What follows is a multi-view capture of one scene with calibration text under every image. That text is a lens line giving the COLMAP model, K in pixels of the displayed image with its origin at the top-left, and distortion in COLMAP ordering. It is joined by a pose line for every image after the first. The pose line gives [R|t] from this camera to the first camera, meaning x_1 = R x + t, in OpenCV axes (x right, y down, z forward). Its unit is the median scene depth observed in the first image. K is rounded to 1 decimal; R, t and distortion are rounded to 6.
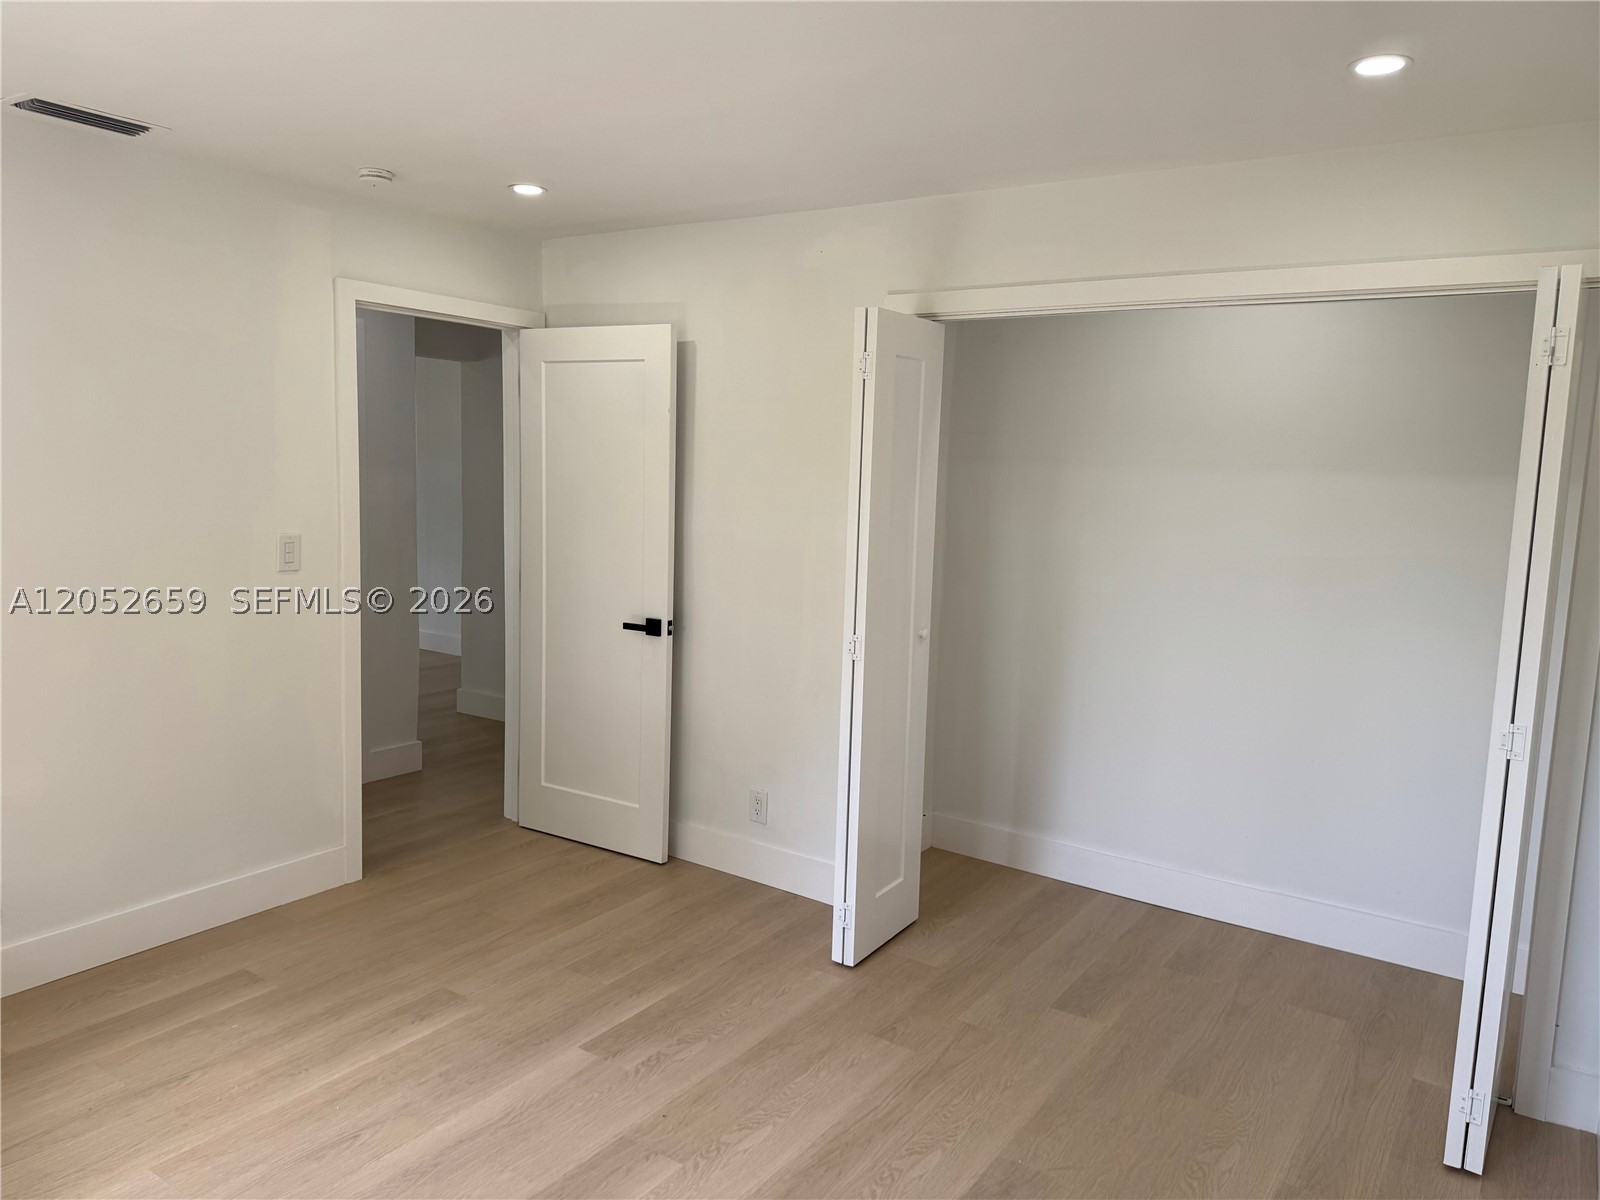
lens RADIAL K [[1123.6, 0, 800.0], [0, 1123.6, 600.0], [0, 0, 1]] dist [0.068808, -0.077557]
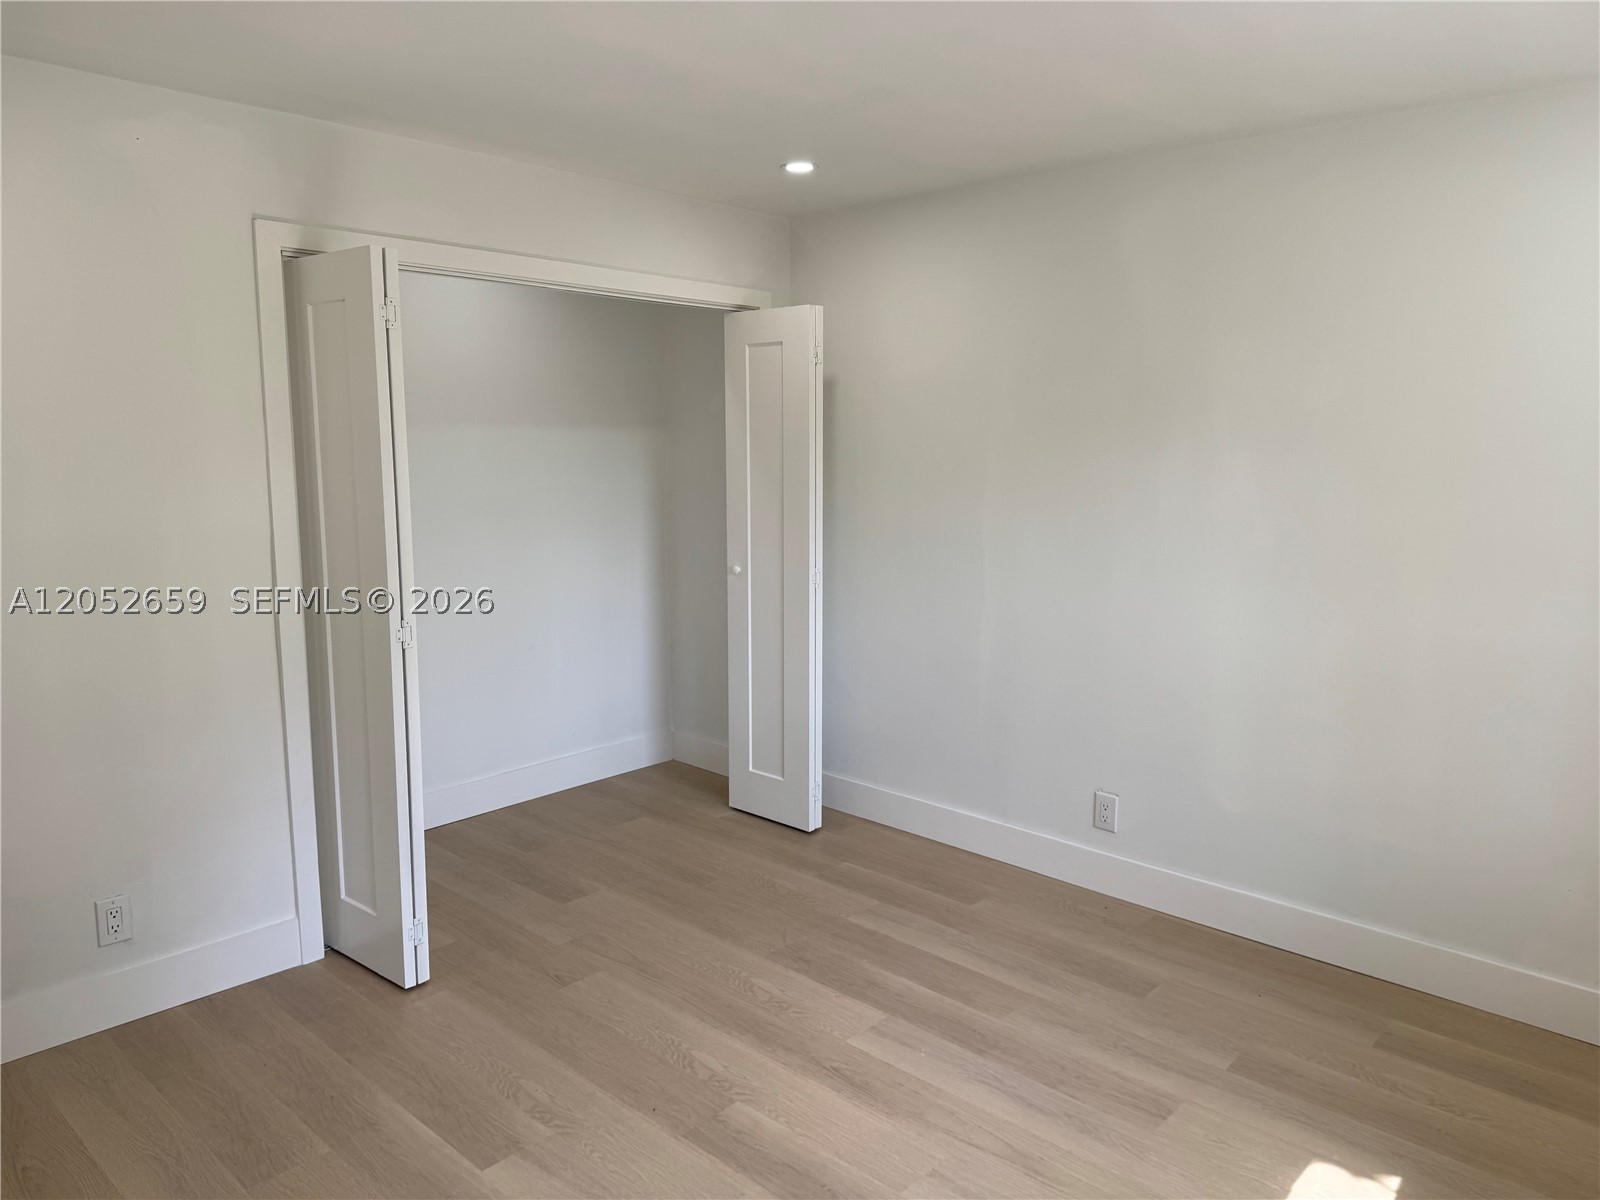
lens RADIAL K [[1123.6, 0, 800.0], [0, 1123.6, 600.0], [0, 0, 1]] dist [0.068808, -0.077557]
pose [[0.145607, -0.178148, 0.973171, -0.854980], [0.120912, 0.979485, 0.161213, -0.100050], [-0.981926, 0.094194, 0.164160, 0.599079]]
